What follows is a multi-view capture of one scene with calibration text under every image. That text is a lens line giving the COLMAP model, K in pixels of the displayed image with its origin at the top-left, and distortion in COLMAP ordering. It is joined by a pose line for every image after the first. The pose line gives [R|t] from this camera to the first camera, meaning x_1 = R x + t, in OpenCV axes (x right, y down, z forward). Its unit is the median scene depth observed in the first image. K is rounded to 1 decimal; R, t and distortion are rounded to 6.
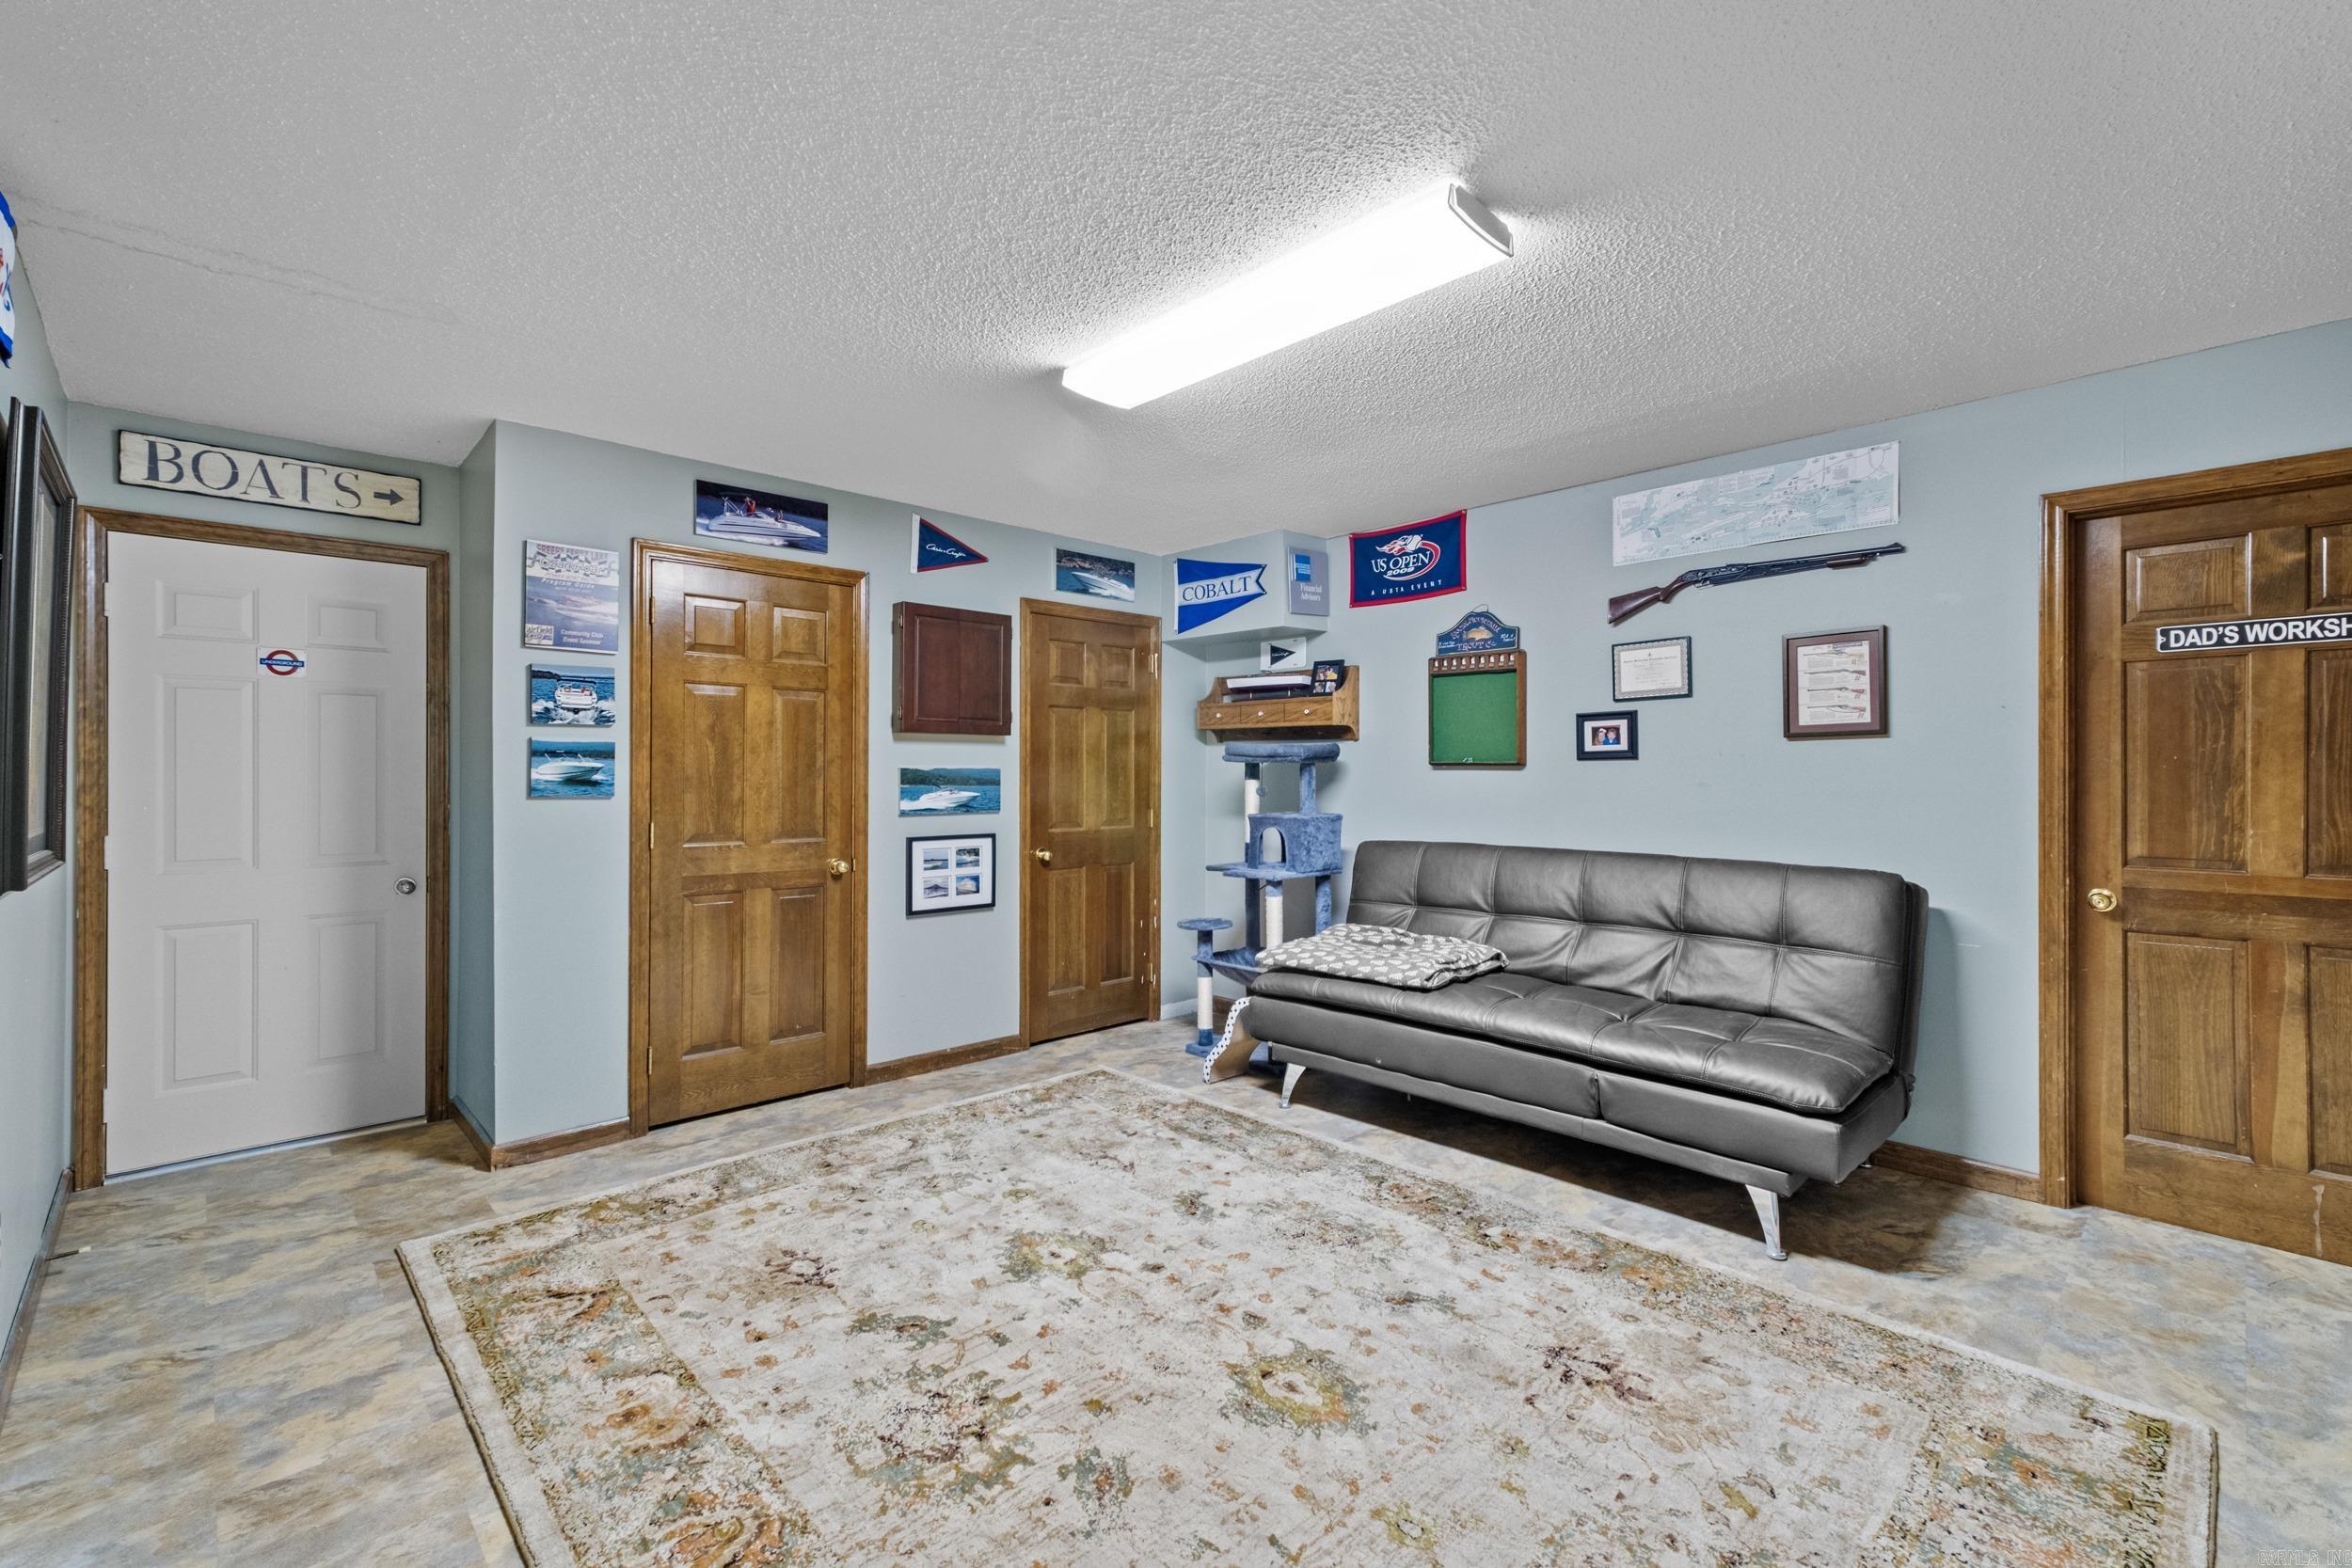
lens RADIAL K [[1008.6, 0, 1174.9], [0, 1008.6, 774.3], [0, 0, 1]] dist [0.007471, 0.000338]
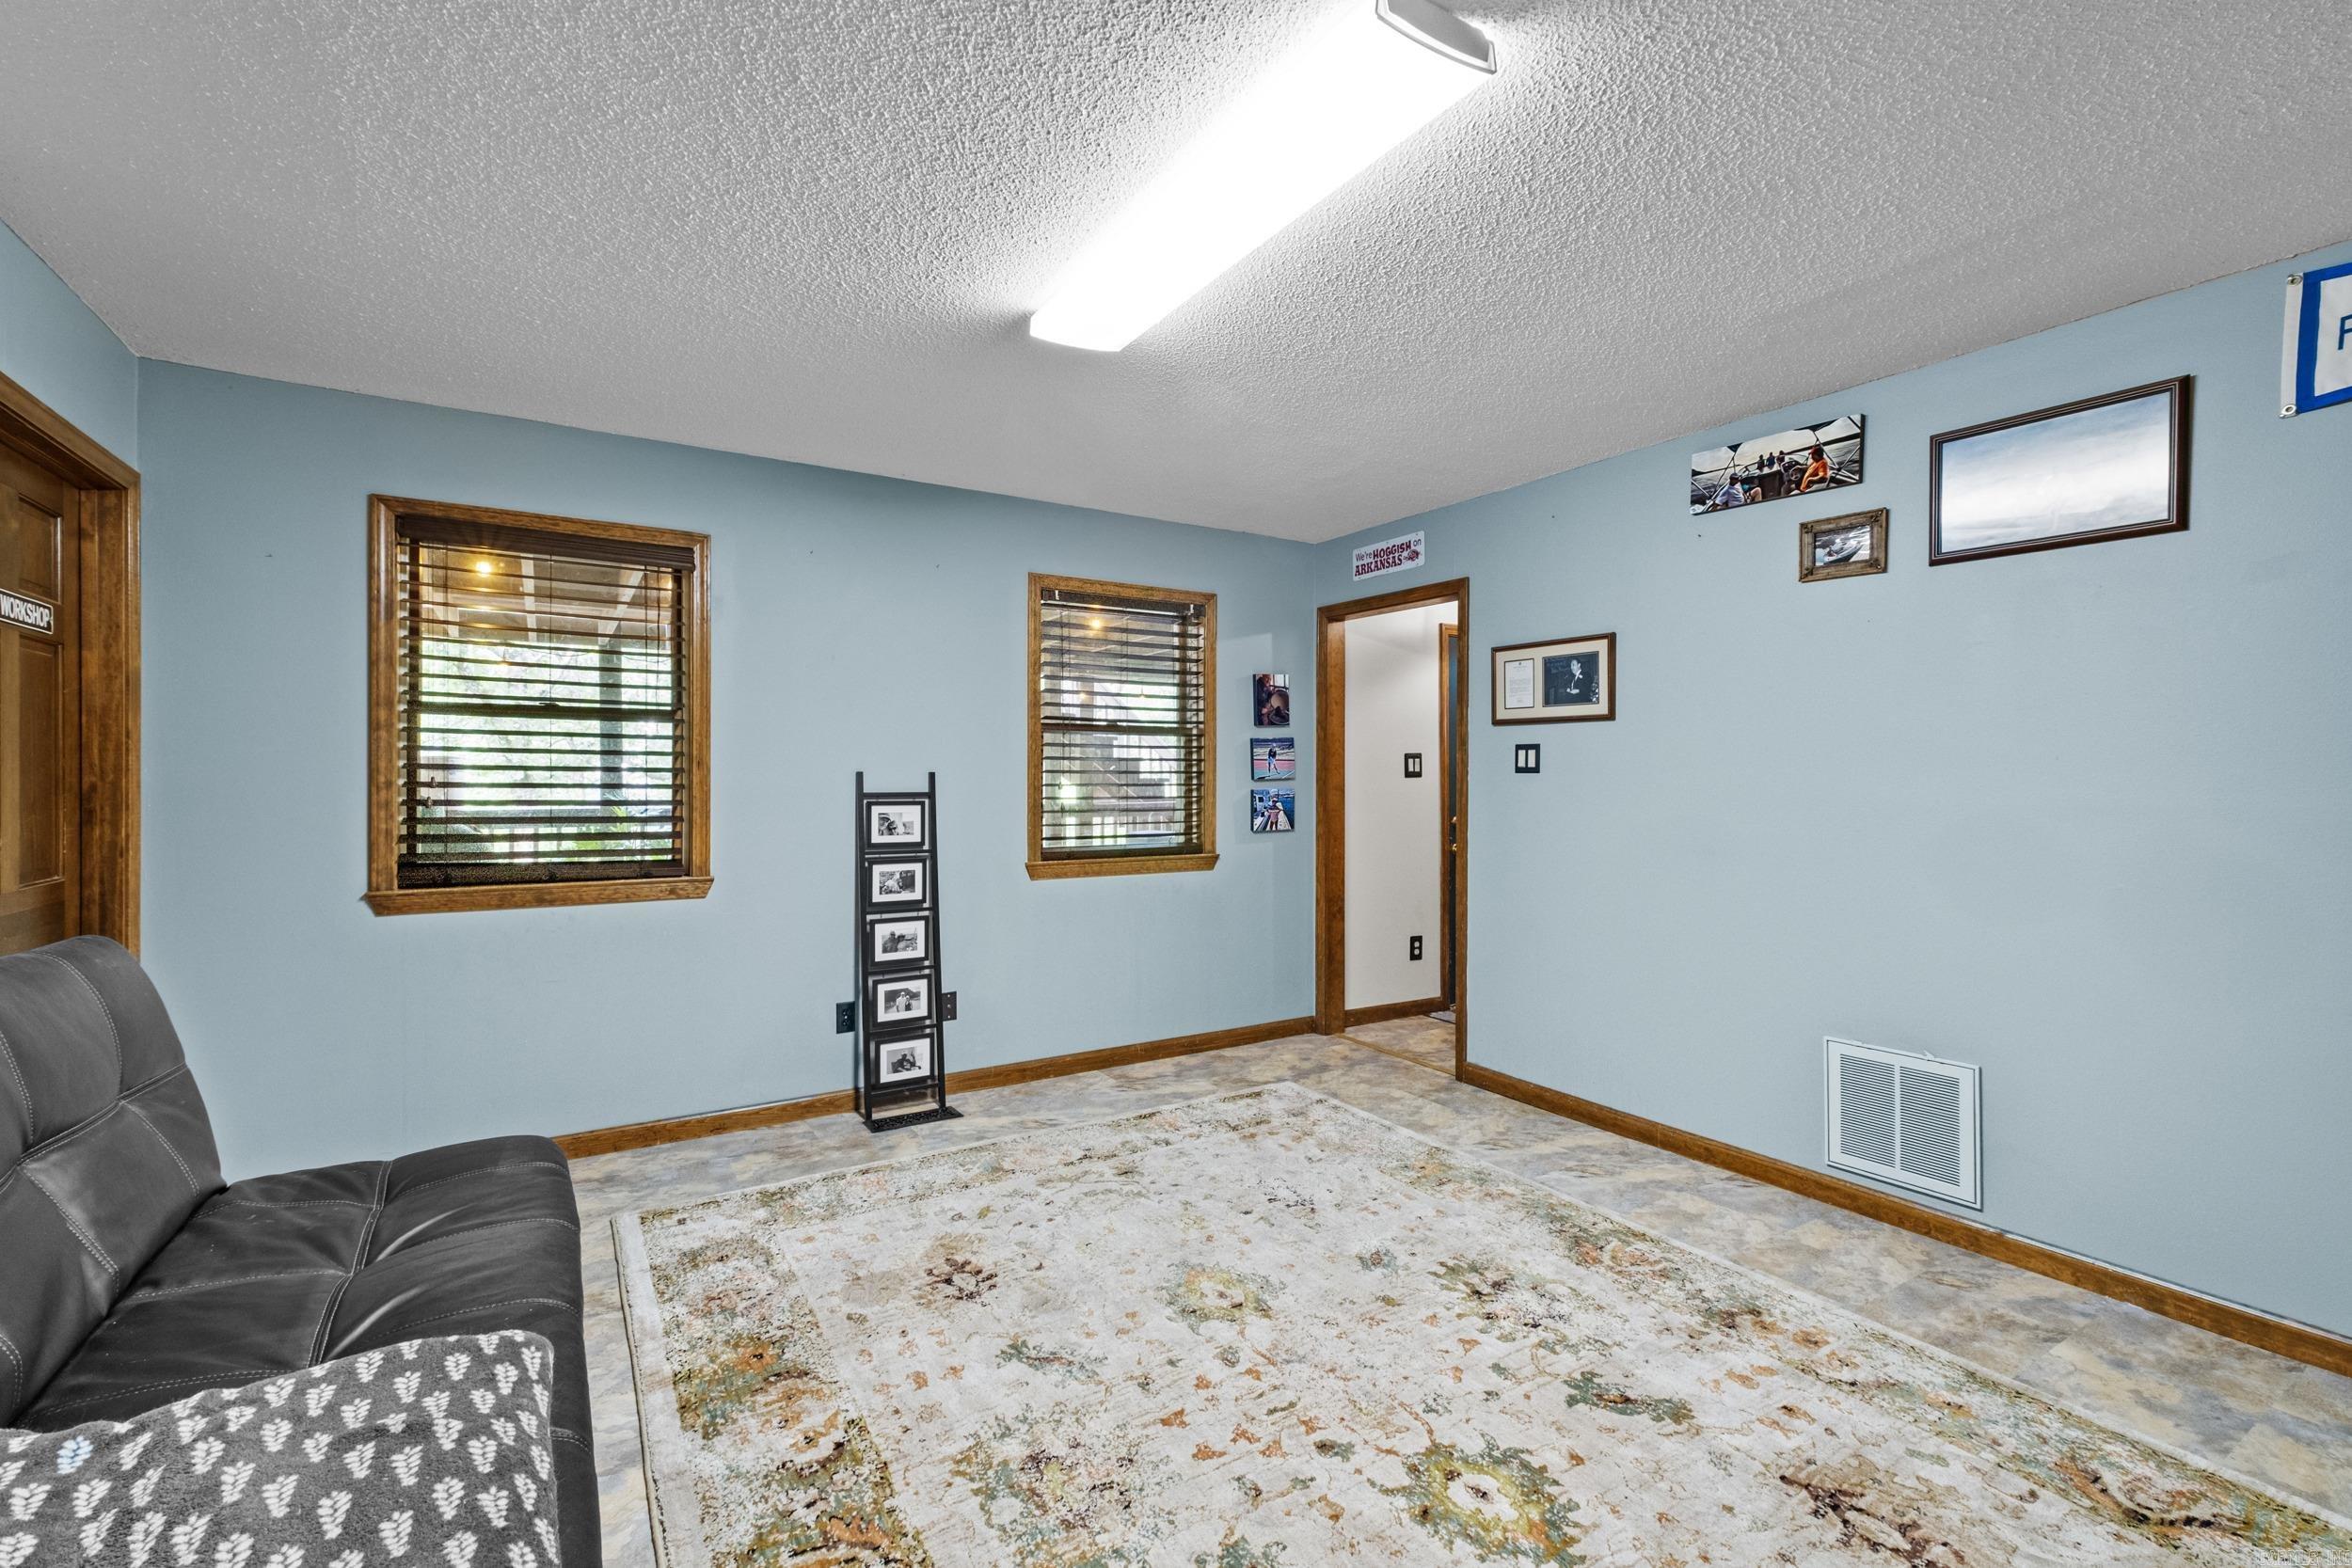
lens RADIAL K [[1008.6, 0, 1174.5], [0, 1008.6, 779.5], [0, 0, 1]] dist [0.007471, 0.000338]
pose [[-0.978454, -0.002252, 0.206451, -0.067446], [-0.001664, 0.999994, 0.003025, 0.002863], [-0.206456, 0.002617, -0.978452, 1.994044]]
